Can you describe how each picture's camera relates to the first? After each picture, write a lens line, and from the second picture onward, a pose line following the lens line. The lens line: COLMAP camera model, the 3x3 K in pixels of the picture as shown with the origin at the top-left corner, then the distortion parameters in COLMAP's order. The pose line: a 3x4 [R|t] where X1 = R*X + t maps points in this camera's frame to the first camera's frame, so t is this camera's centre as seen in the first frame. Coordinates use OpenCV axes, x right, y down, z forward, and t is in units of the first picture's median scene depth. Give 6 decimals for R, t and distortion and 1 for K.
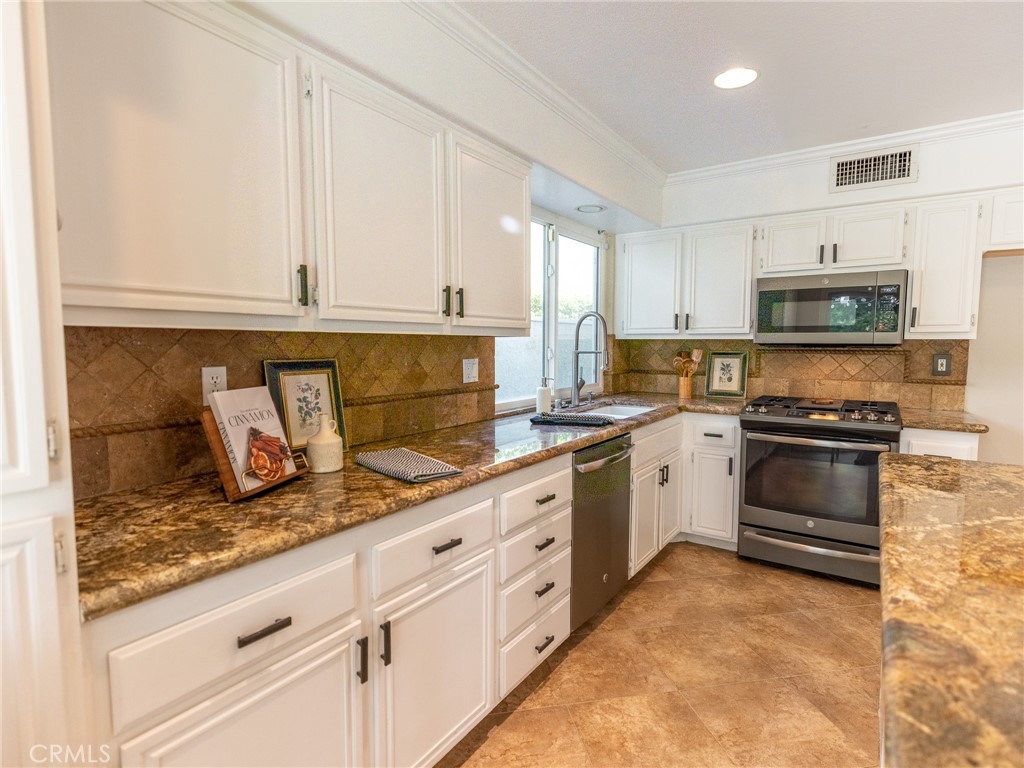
lens RADIAL K [[524.6, 0, 511.2], [0, 524.6, 386.2], [0, 0, 1]] dist [-0.000810, -0.000646]
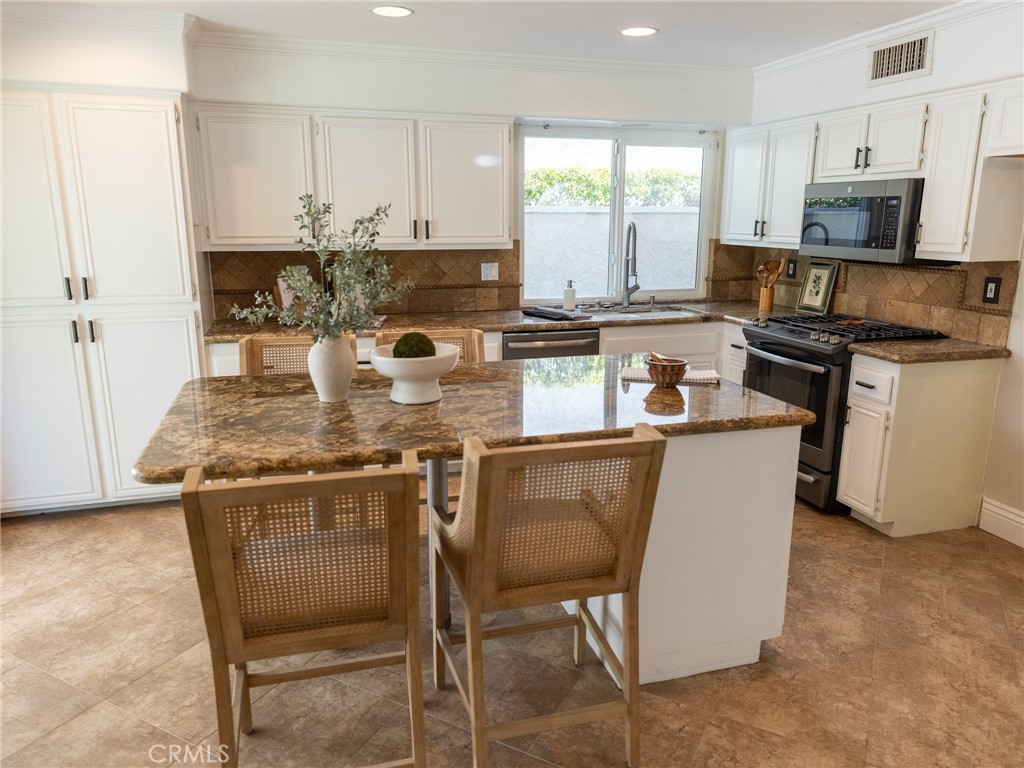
lens RADIAL K [[718.9, 0, 512.1], [0, 718.9, 383.0], [0, 0, 1]] dist [0.003901, 0.004993]
pose [[0.781185, 0.141085, -0.608148, 0.960442], [-0.051369, 0.985353, 0.162607, -0.043266], [0.622182, -0.095786, 0.776991, -0.374849]]
